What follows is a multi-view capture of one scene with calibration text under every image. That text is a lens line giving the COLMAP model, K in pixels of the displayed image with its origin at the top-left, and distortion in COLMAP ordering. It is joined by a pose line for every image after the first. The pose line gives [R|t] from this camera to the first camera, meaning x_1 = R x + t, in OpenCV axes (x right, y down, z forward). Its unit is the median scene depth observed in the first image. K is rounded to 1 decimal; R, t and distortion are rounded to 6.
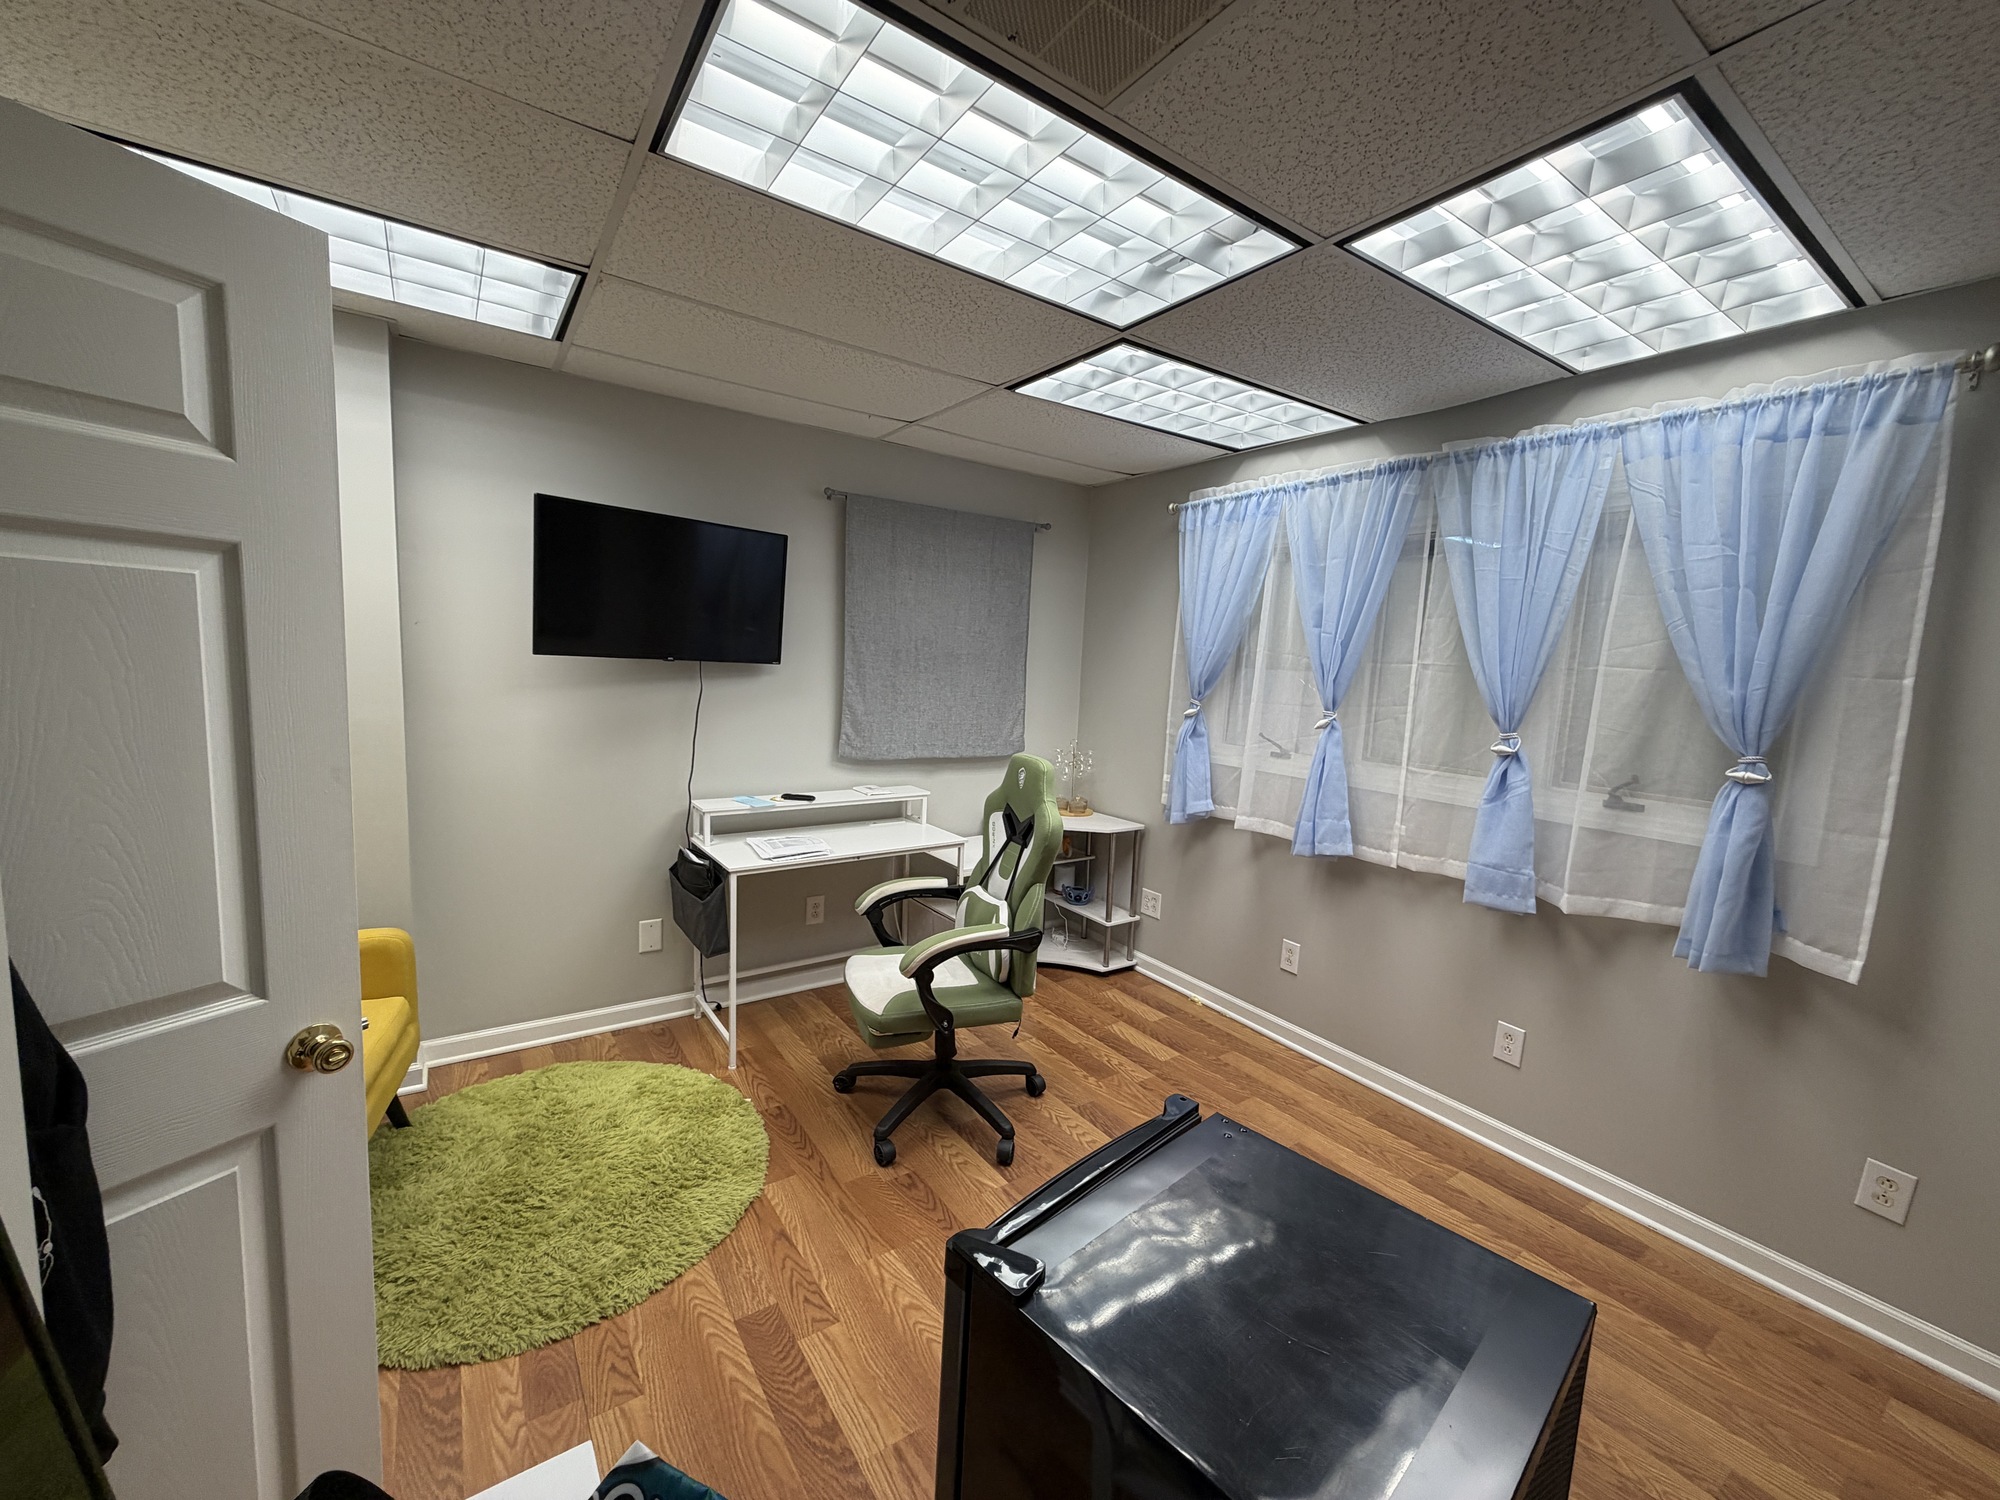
lens RADIAL K [[796.5, 0, 993.5], [0, 796.5, 753.4], [0, 0, 1]] dist [0.001032, 0.000035]
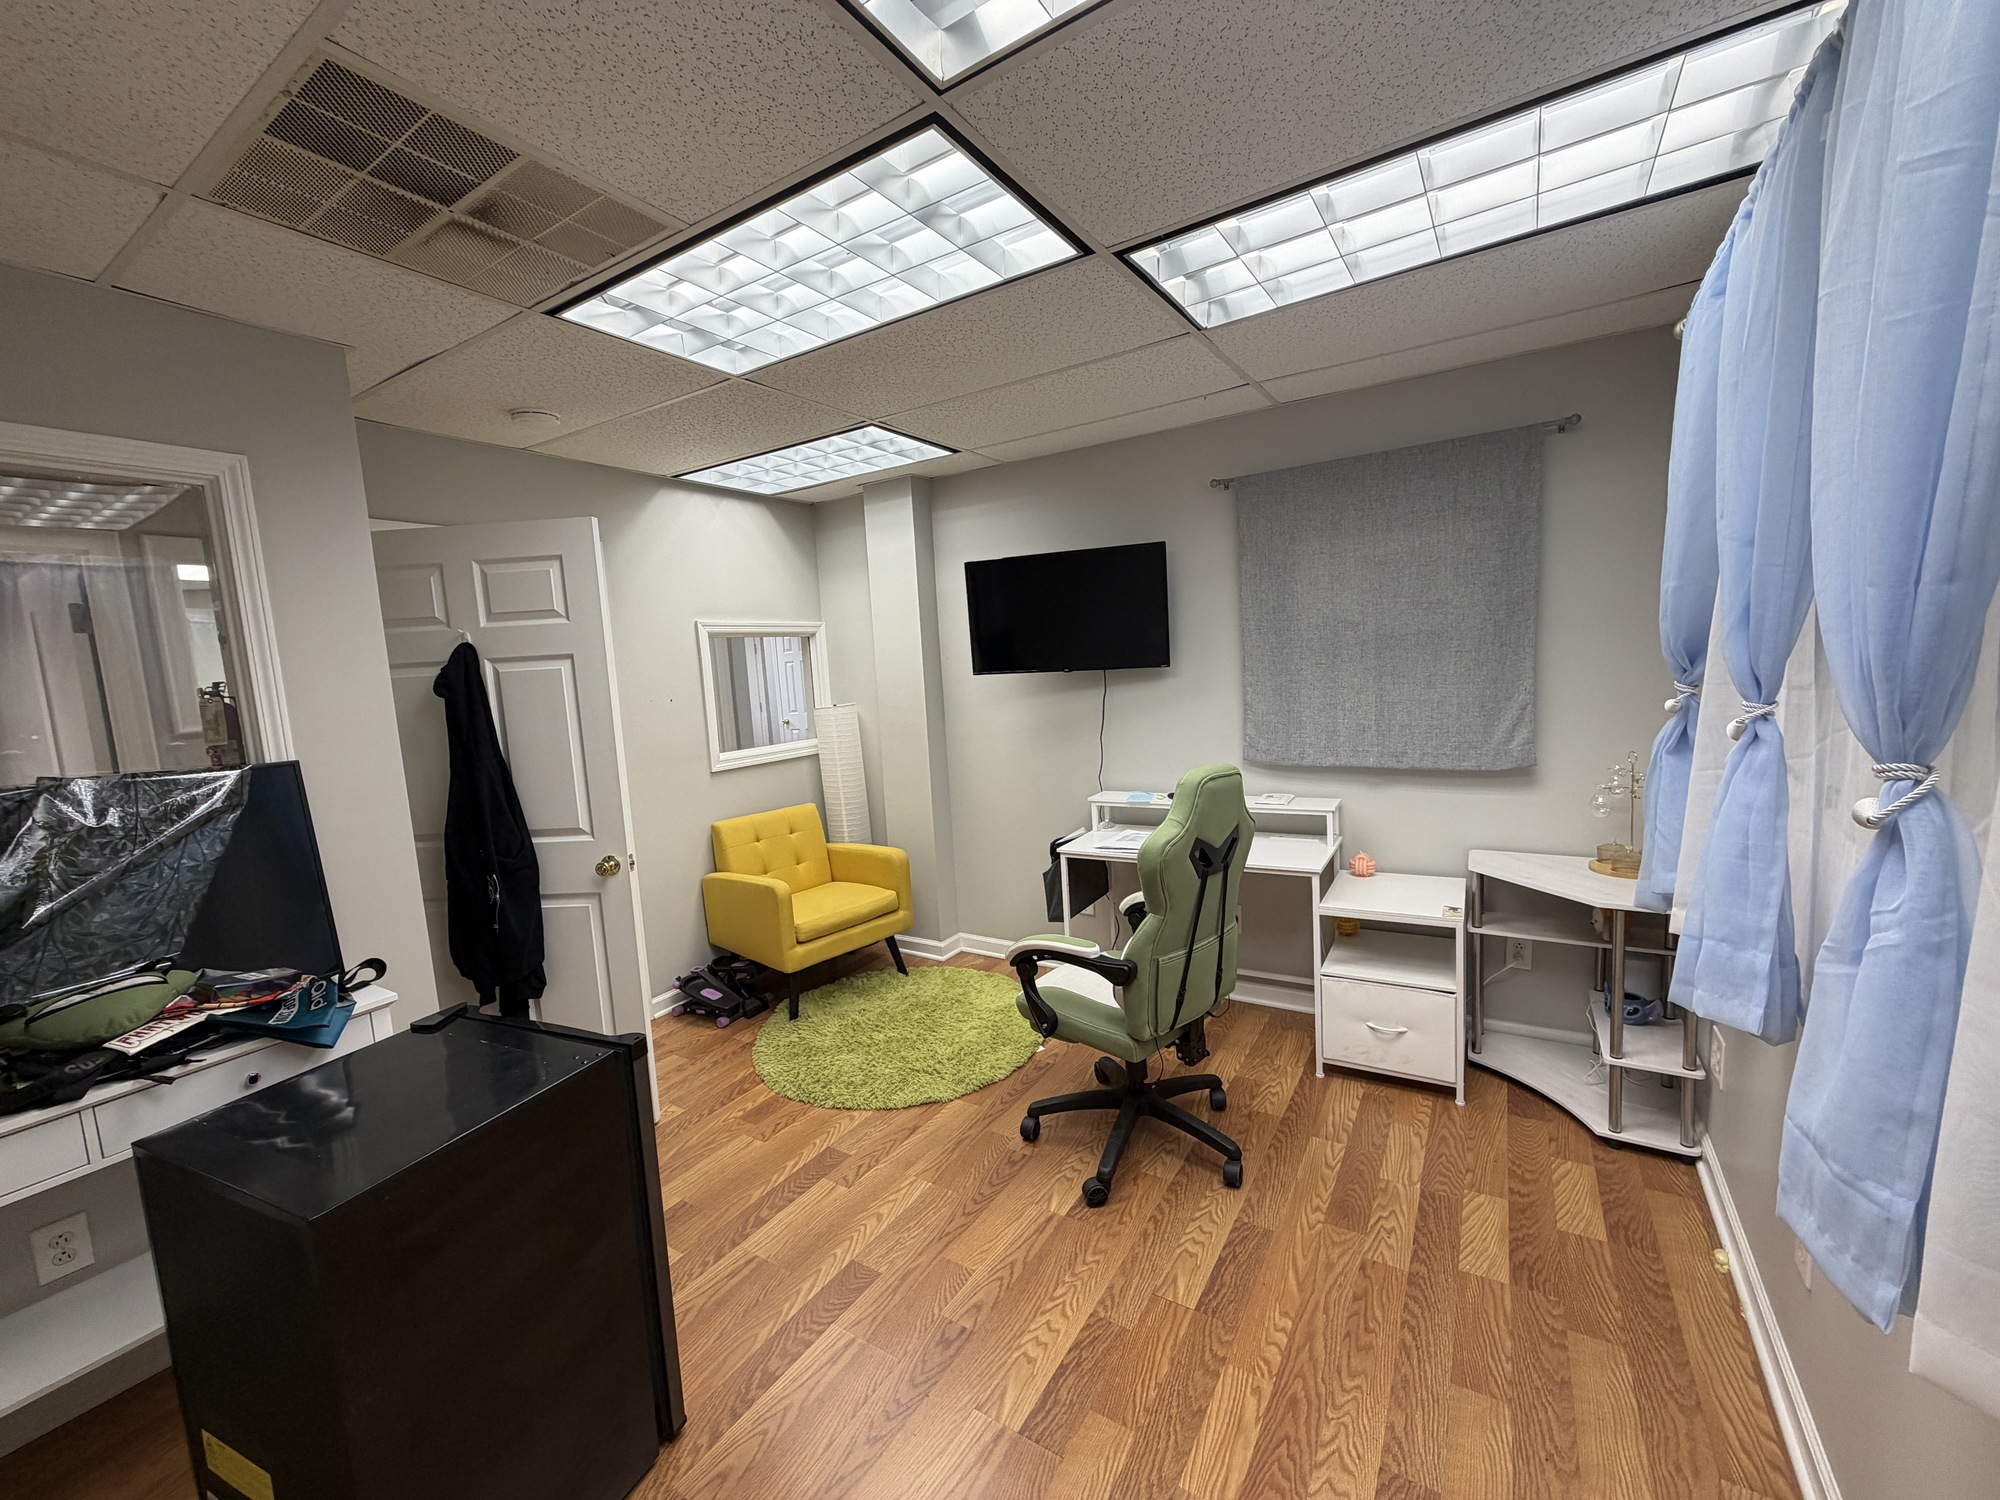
lens RADIAL K [[796.5, 0, 993.5], [0, 796.5, 753.4], [0, 0, 1]] dist [0.001032, 0.000035]
pose [[0.388024, 0.036160, -0.920939, 0.687379], [-0.034102, 0.999109, 0.024861, -0.020466], [0.921018, 0.021759, 0.388912, 0.452051]]
